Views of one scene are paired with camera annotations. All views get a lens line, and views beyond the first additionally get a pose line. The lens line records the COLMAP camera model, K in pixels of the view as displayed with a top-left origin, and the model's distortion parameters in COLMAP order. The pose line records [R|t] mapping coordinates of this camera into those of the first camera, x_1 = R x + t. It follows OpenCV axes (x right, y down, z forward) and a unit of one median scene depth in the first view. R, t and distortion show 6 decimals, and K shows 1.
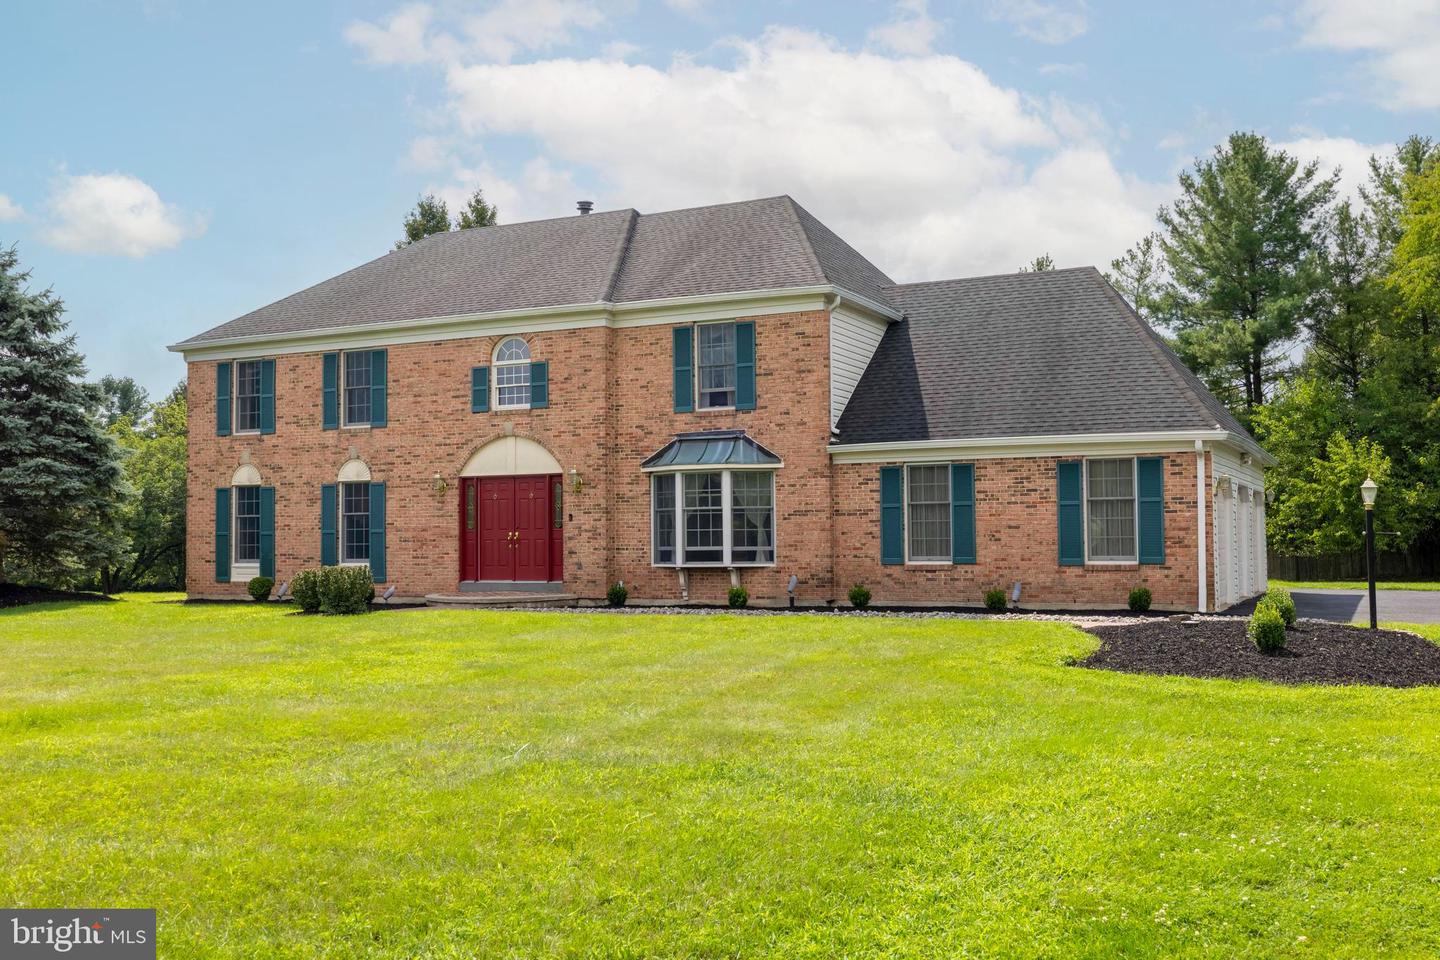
lens RADIAL K [[1384.9, 0, 720.0], [0, 1384.9, 480.0], [0, 0, 1]] dist [0.006085, -0.003731]
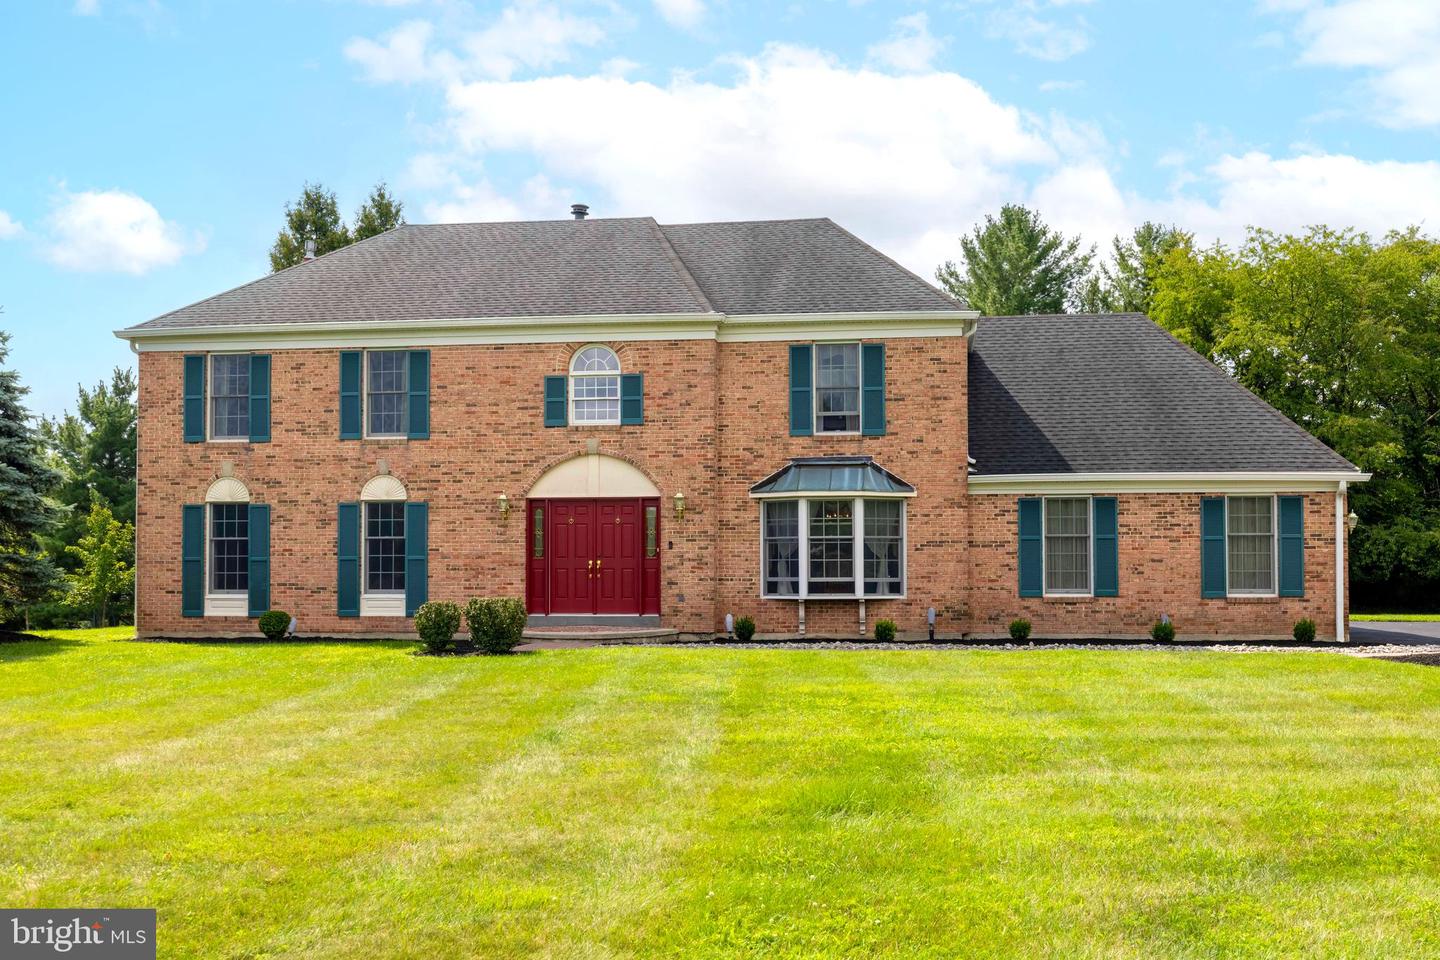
lens RADIAL K [[1324.2, 0, 770.4], [0, 1324.2, 540.8], [0, 0, 1]] dist [-0.000502, -0.003198]
pose [[0.945783, 0.015239, 0.324443, -0.328951], [-0.021229, 0.999663, 0.014929, 0.009521], [-0.324106, -0.021008, 0.945788, 0.146279]]
